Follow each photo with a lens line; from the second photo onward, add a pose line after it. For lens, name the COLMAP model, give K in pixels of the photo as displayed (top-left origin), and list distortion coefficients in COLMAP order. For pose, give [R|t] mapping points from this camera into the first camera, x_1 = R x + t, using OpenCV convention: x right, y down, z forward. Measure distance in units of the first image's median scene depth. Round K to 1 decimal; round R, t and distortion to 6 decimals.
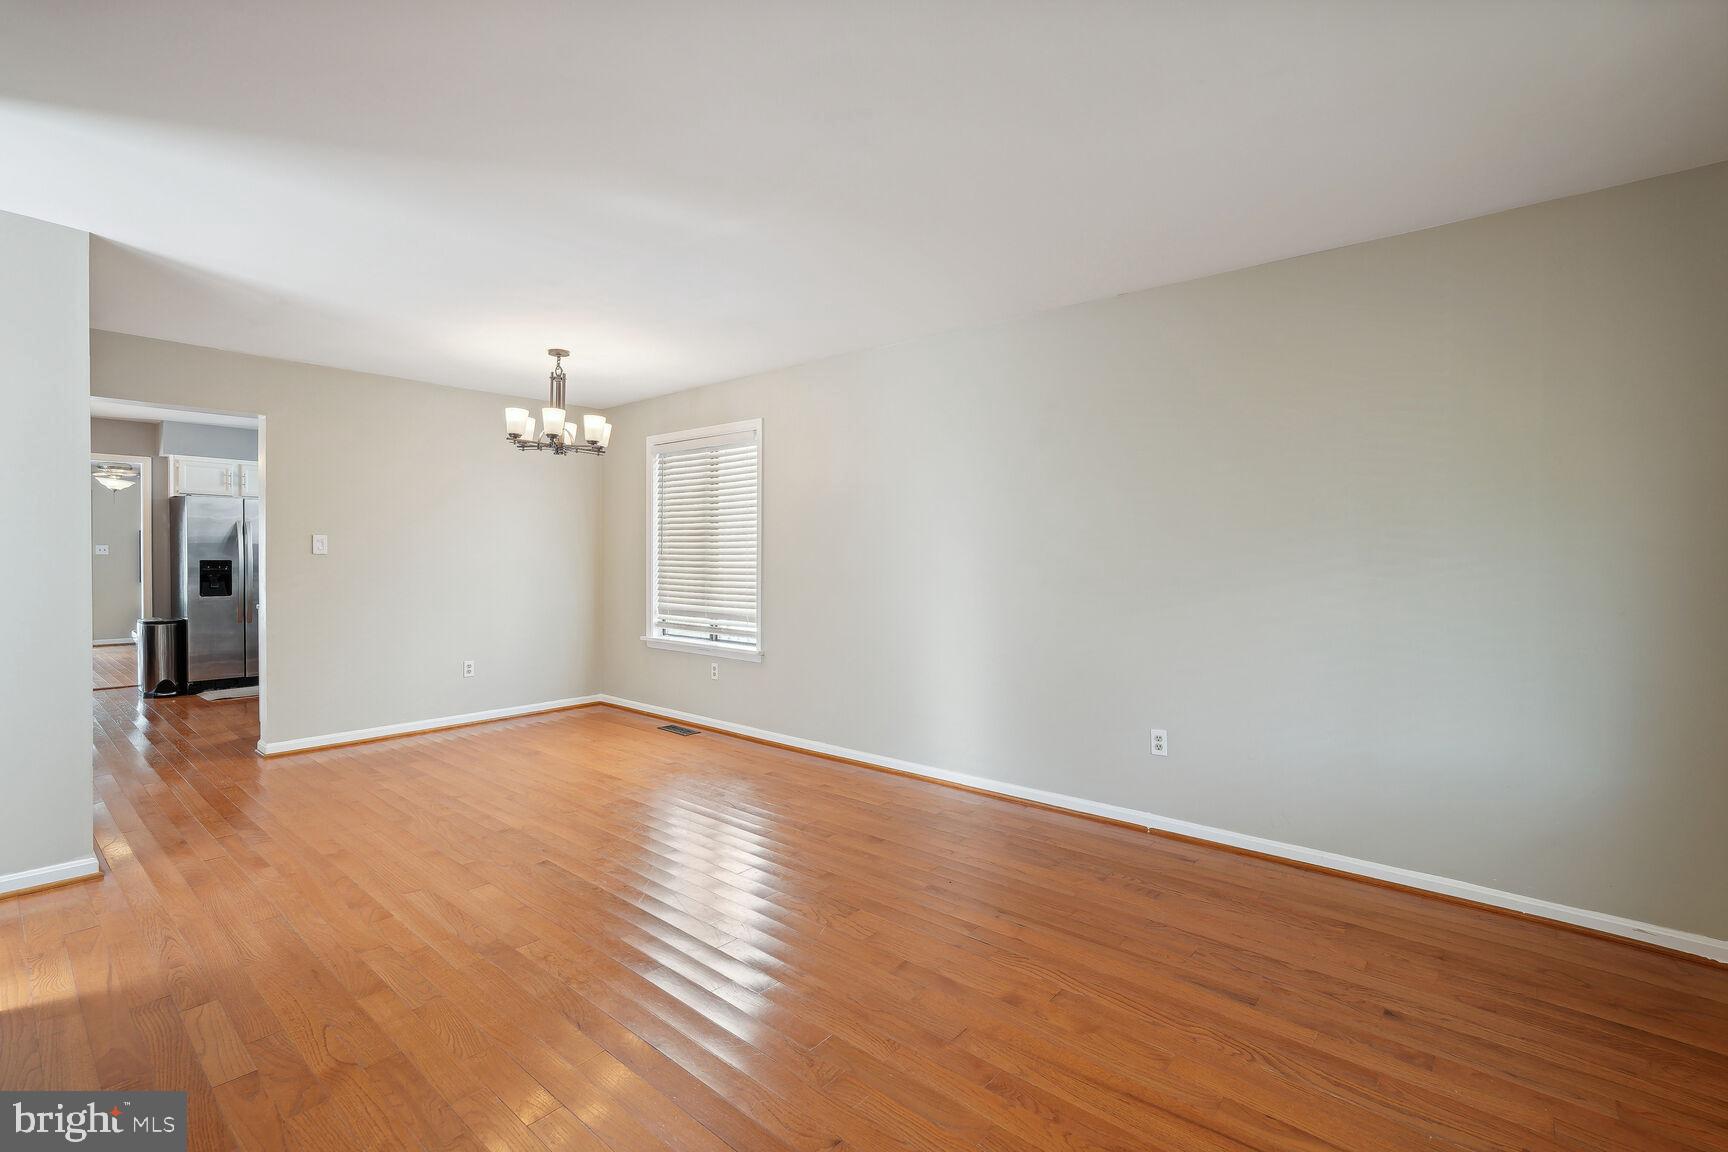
lens RADIAL K [[783.2, 0, 861.1], [0, 783.2, 575.1], [0, 0, 1]] dist [-0.005053, 0.002664]
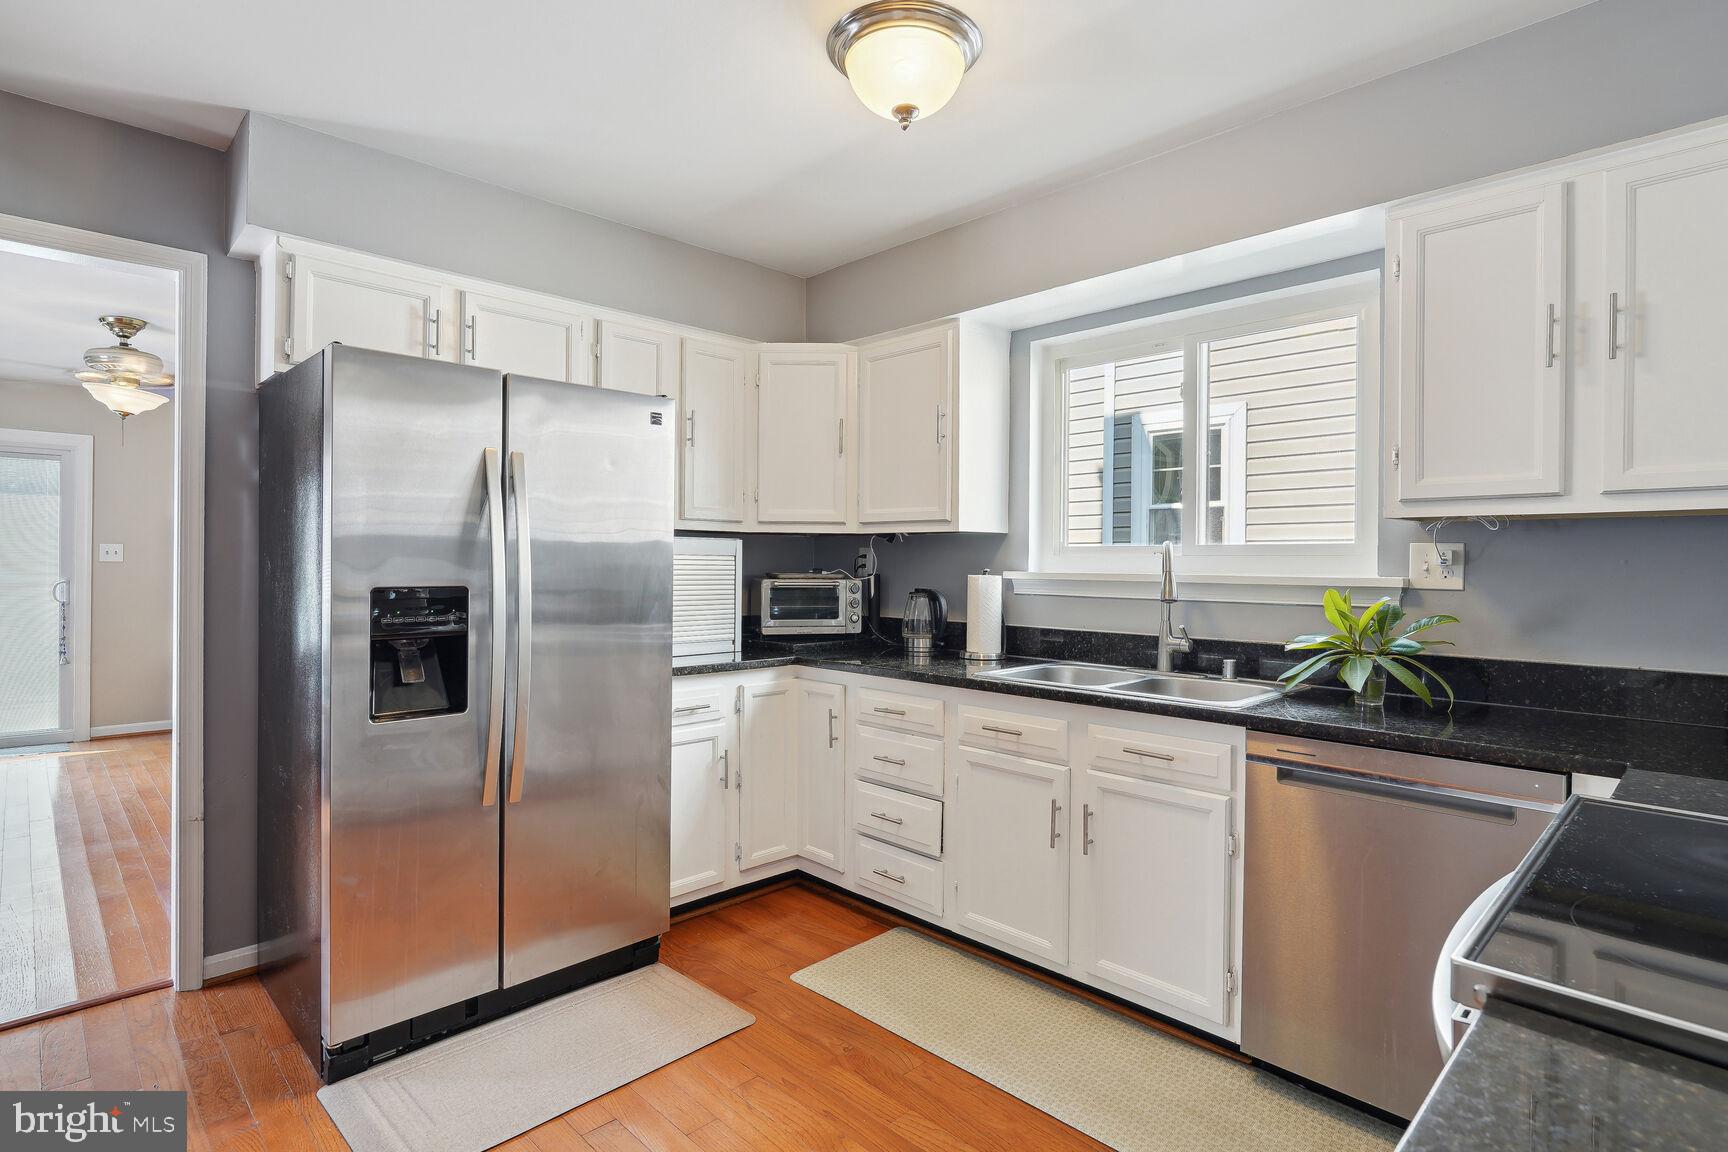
lens RADIAL K [[856.5, 0, 863.9], [0, 856.5, 574.0], [0, 0, 1]] dist [-0.009164, 0.003826]
pose [[0.997235, 0.004778, -0.074156, -0.746740], [-0.005689, 0.999911, -0.012082, -0.024260], [0.074092, 0.012470, 0.997173, 0.818575]]
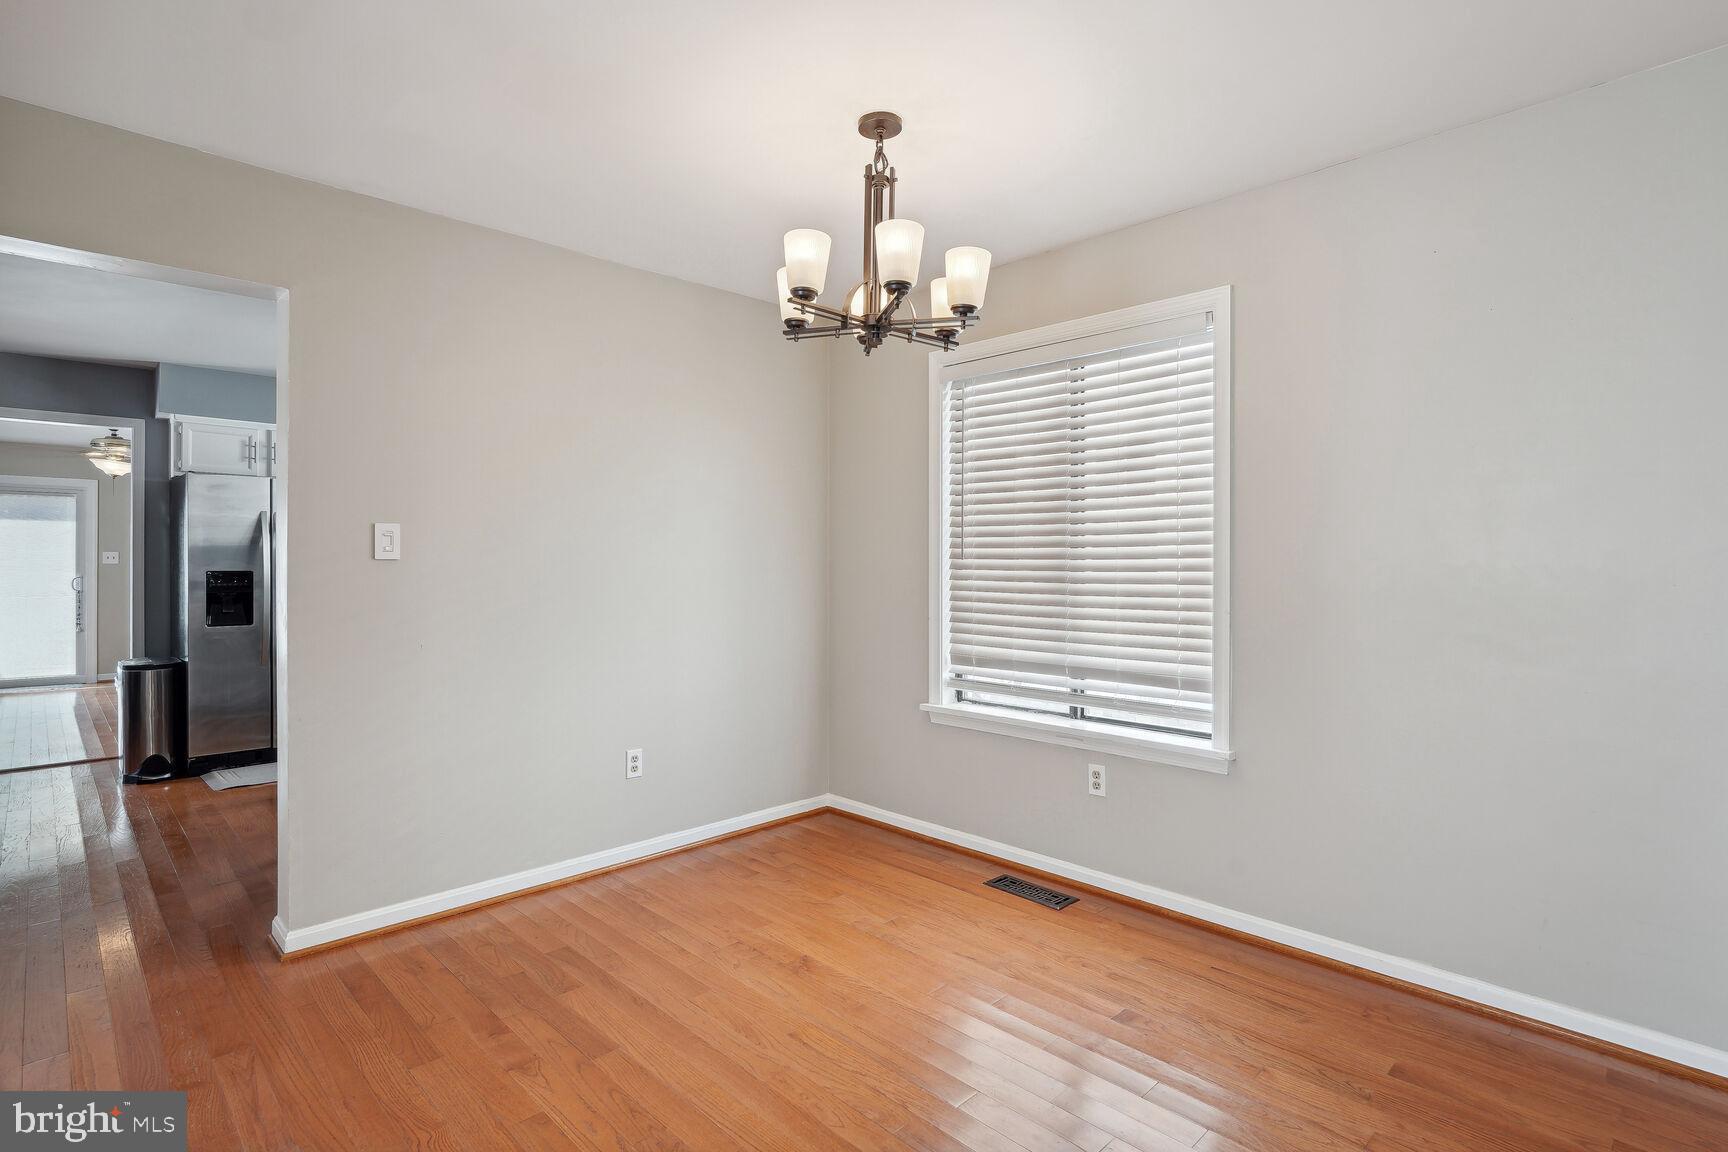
lens RADIAL K [[856.5, 0, 866.2], [0, 856.5, 574.1], [0, 0, 1]] dist [-0.009164, 0.003826]
pose [[0.996723, -0.002396, -0.080858, -0.269927], [0.001419, 0.999925, -0.012133, -0.008234], [0.080881, 0.011979, 0.996652, 0.377536]]
